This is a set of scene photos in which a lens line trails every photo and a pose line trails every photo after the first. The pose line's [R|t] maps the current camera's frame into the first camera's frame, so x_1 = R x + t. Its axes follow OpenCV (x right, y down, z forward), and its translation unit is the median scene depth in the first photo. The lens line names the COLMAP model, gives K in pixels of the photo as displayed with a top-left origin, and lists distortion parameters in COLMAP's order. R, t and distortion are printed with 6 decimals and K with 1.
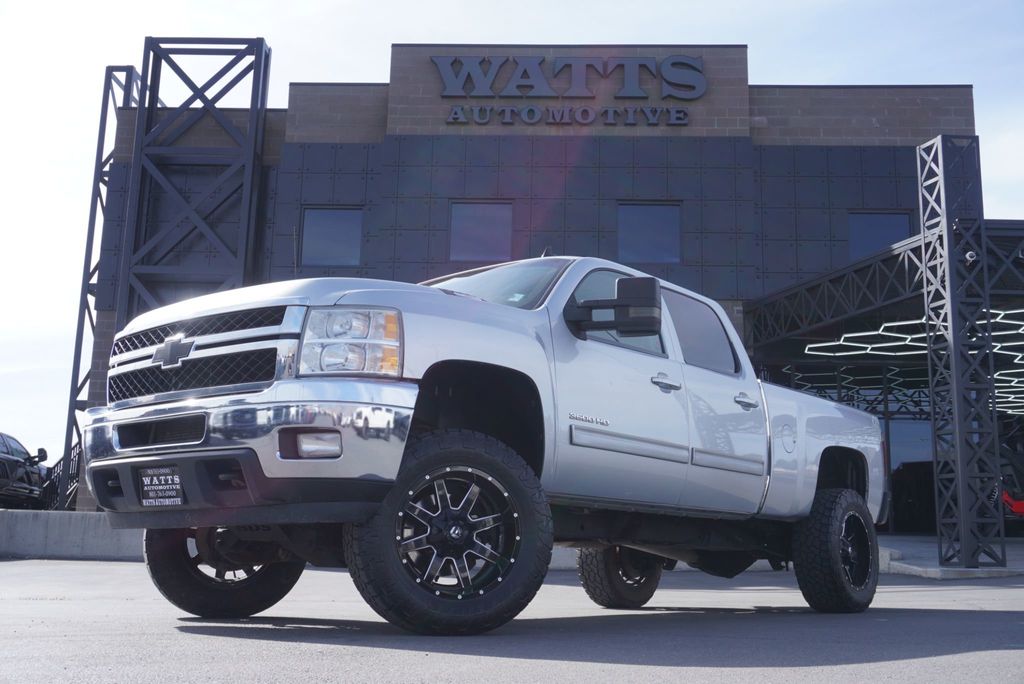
lens RADIAL K [[1125.2, 0, 512.0], [0, 1125.2, 342.0], [0, 0, 1]] dist [0.022383, 0.016916]
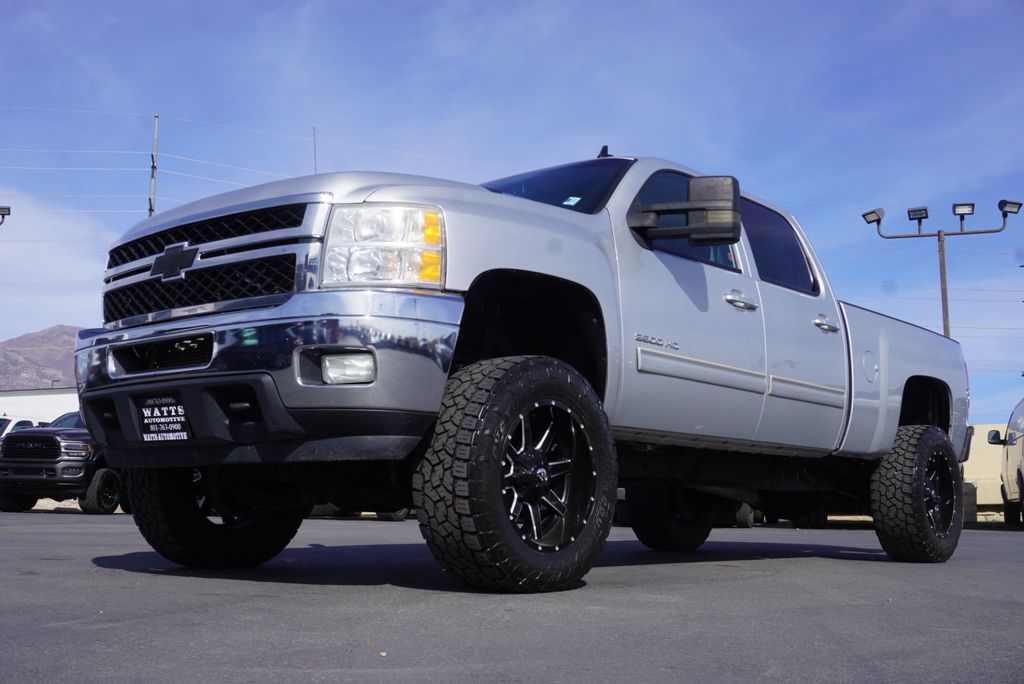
lens RADIAL K [[1163.2, 0, 513.9], [0, 1163.2, 321.6], [0, 0, 1]] dist [-0.010357, -0.009438]
pose [[0.999815, -0.004370, -0.018746, -0.028776], [0.005105, 0.999211, 0.039392, 0.021121], [0.018559, -0.039480, 0.999048, 0.128083]]
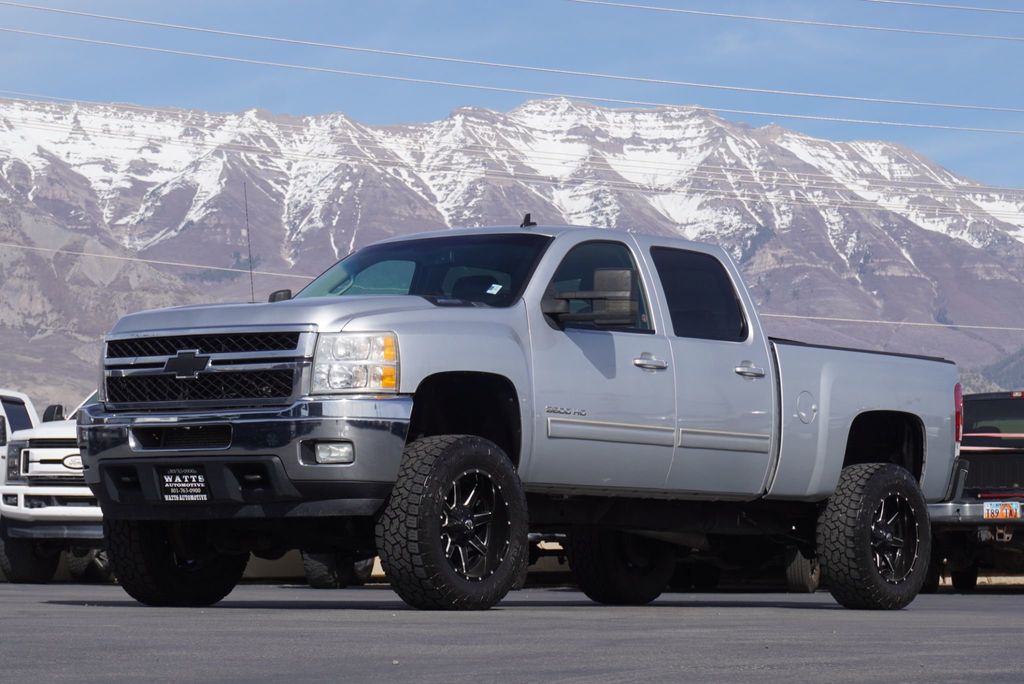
lens RADIAL K [[2872.6, 0, 512.0], [0, 2872.6, 342.0], [0, 0, 1]] dist [0.048352, -0.397774]
pose [[0.999749, -0.004965, 0.021828, -0.043419], [0.002363, 0.993052, 0.117653, -0.352946], [-0.022260, -0.117572, 0.992815, -1.858960]]
